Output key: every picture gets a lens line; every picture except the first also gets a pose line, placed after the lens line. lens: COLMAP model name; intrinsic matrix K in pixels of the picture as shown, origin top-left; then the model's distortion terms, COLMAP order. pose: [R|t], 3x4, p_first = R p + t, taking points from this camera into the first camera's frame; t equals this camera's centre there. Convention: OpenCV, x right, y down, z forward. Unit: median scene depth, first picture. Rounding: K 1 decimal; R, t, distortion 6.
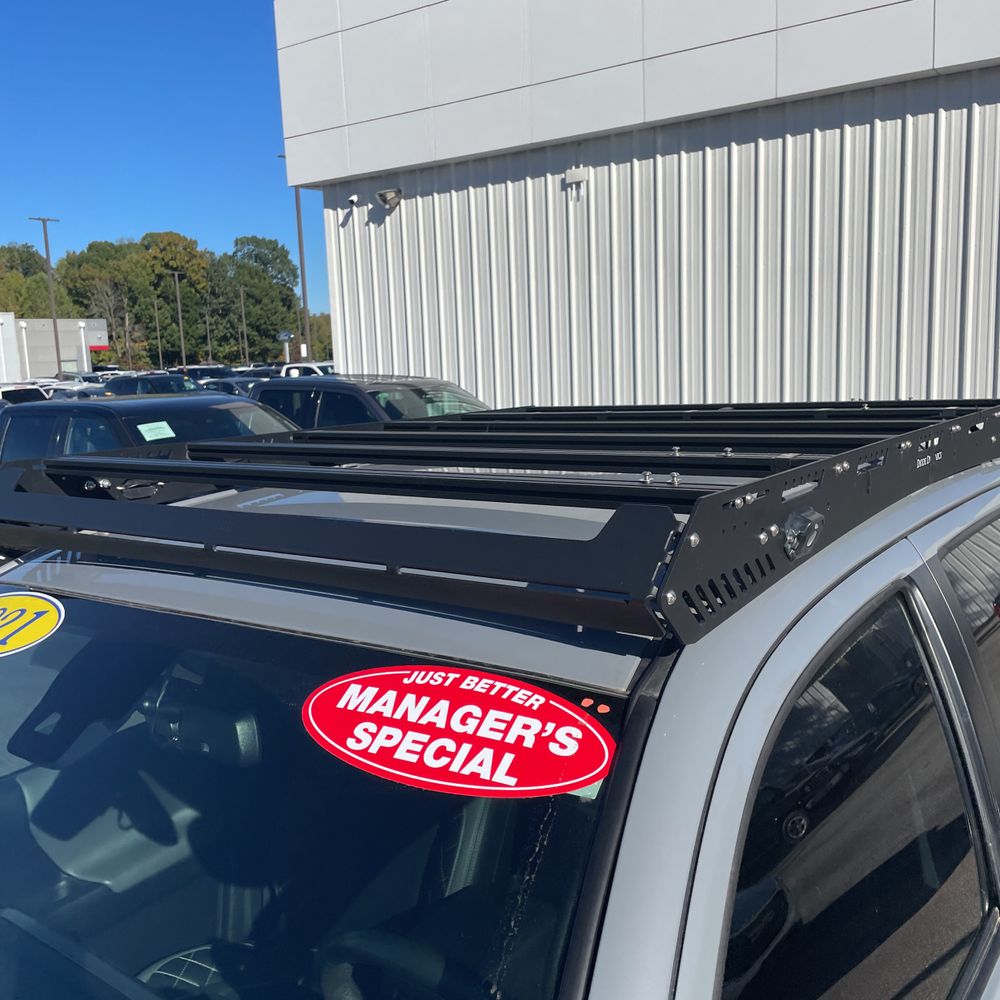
lens RADIAL K [[1015.3, 0, 509.1], [0, 1015.3, 495.6], [0, 0, 1]] dist [0.091854, -0.128775]
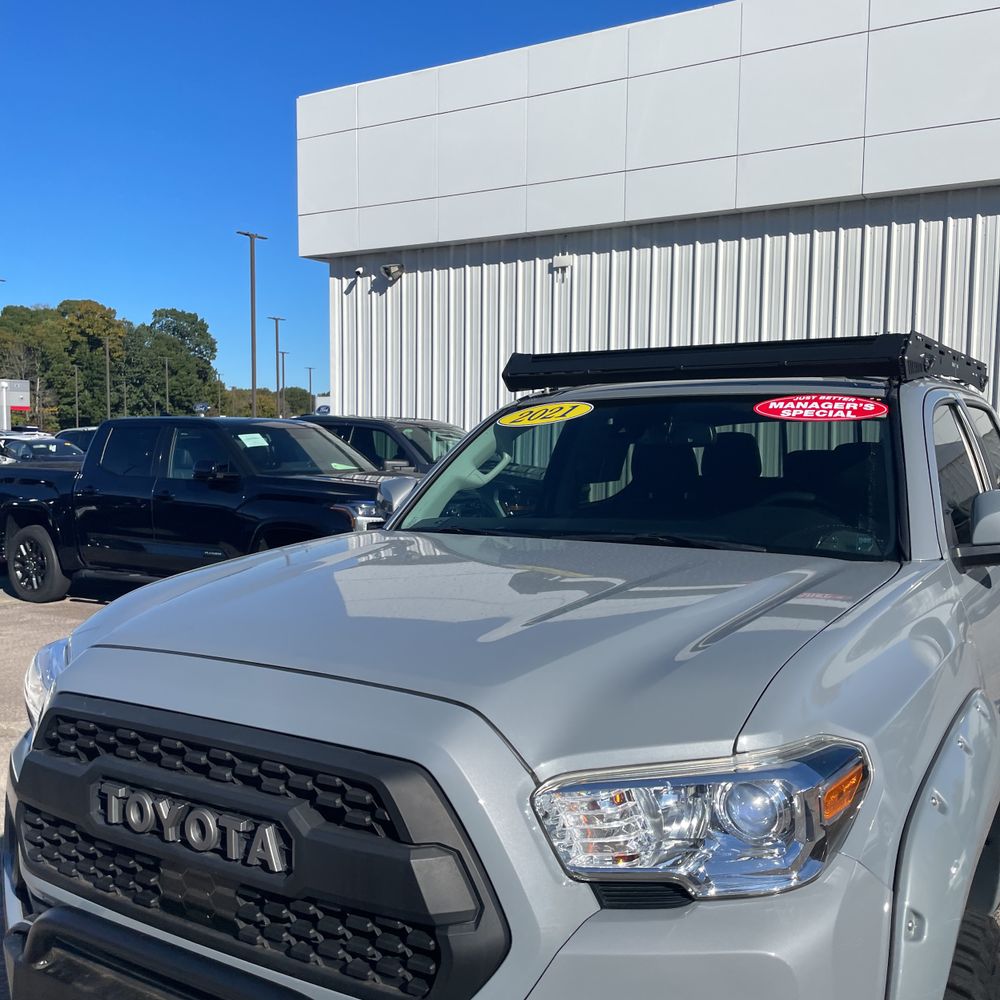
lens RADIAL K [[1026.5, 0, 494.2], [0, 1026.5, 498.2], [0, 0, 1]] dist [0.093482, -0.168580]
pose [[0.995400, 0.040172, 0.086983, -0.089952], [-0.032613, 0.995706, -0.086641, 0.056462], [-0.090090, 0.083406, 0.992435, -0.131023]]
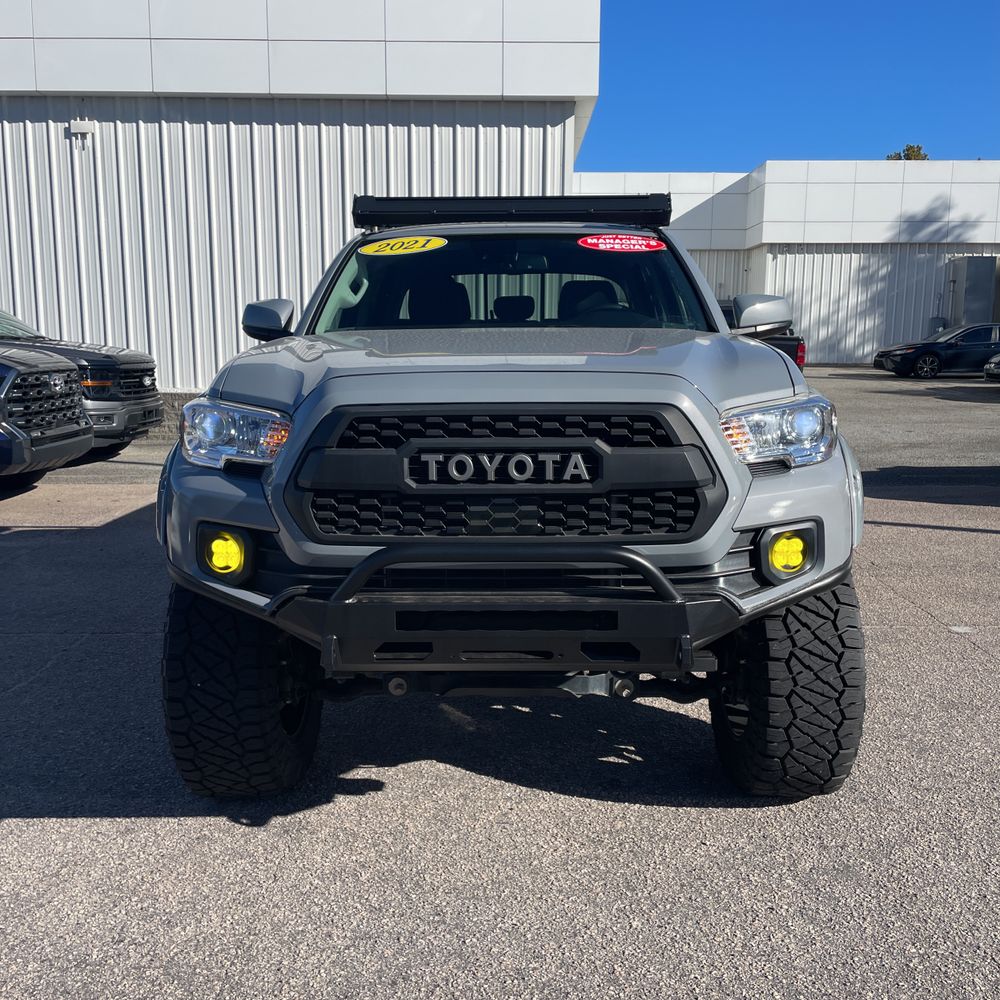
lens RADIAL K [[1015.3, 0, 509.1], [0, 1015.3, 495.6], [0, 0, 1]] dist [0.091854, -0.128775]
pose [[0.807288, -0.048770, 0.588139, -0.203744], [0.051218, 0.998609, 0.012505, 0.083972], [-0.587931, 0.020029, 0.808663, -0.149080]]
